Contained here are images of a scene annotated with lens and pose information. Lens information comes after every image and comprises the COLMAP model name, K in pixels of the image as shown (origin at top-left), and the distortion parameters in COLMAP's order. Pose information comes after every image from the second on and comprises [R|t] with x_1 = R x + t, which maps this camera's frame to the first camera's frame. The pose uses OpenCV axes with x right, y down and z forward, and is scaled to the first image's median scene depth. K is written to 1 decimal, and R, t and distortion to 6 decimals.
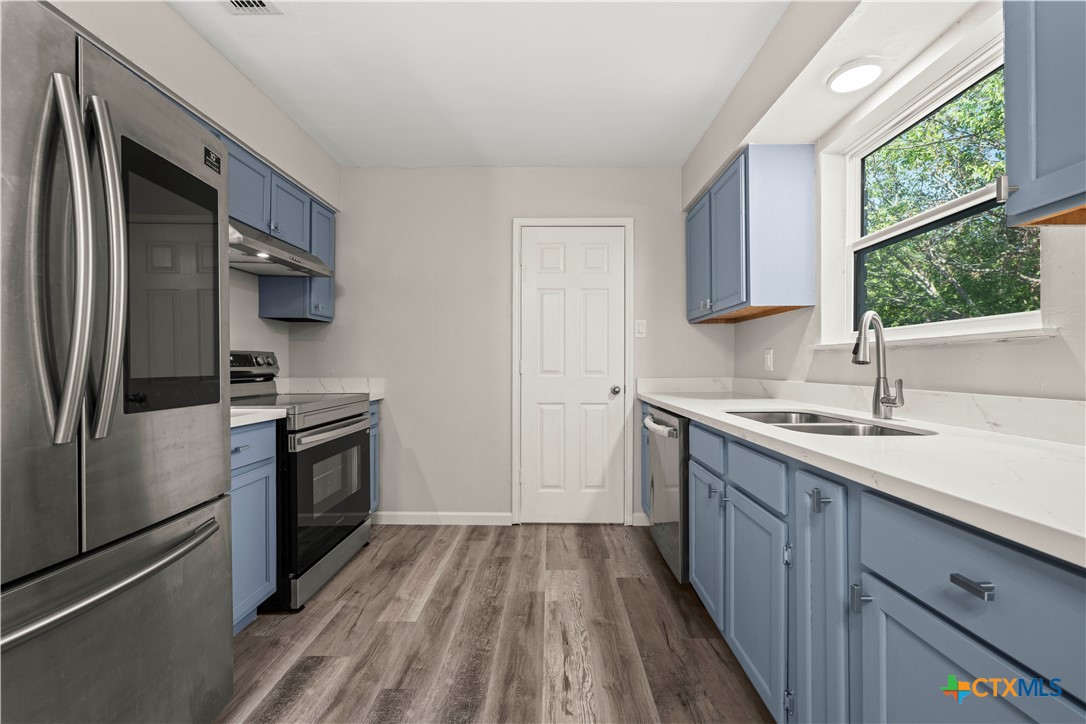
lens RADIAL K [[435.0, 0, 546.7], [0, 435.0, 362.2], [0, 0, 1]] dist [-0.001466, -0.000479]
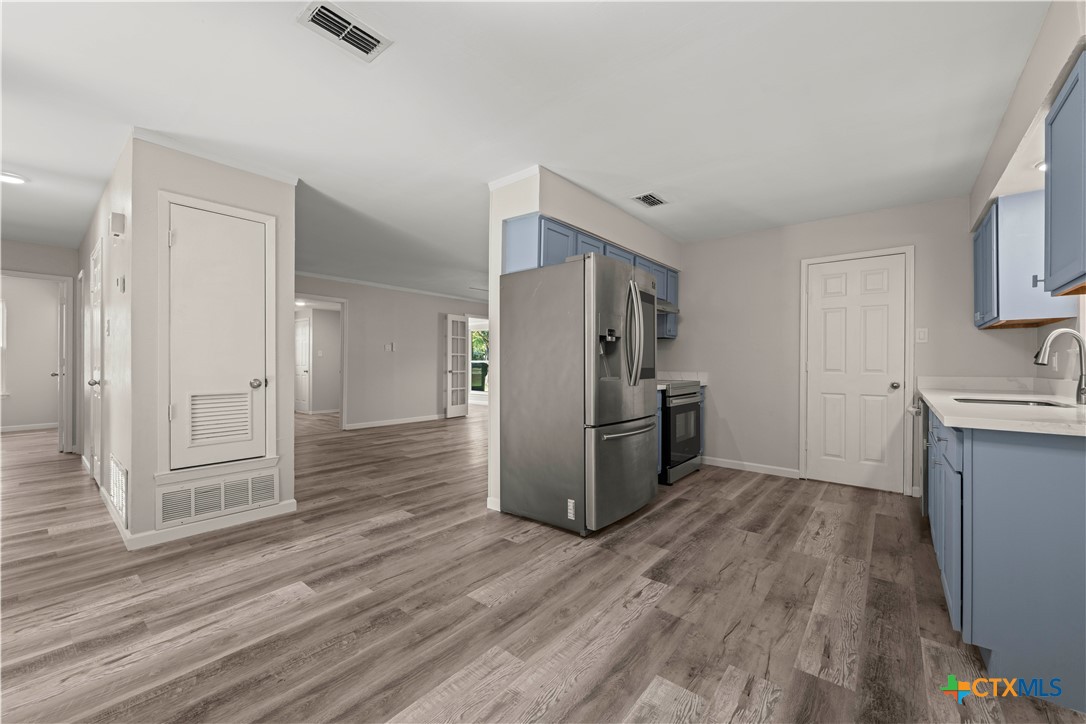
lens RADIAL K [[435.0, 0, 546.7], [0, 435.0, 362.2], [0, 0, 1]] dist [-0.001466, -0.000479]
pose [[0.788588, 0.002978, -0.614915, 0.167378], [-0.002837, 0.999995, 0.001205, -0.001612], [0.614916, 0.000794, 0.788593, -0.731811]]
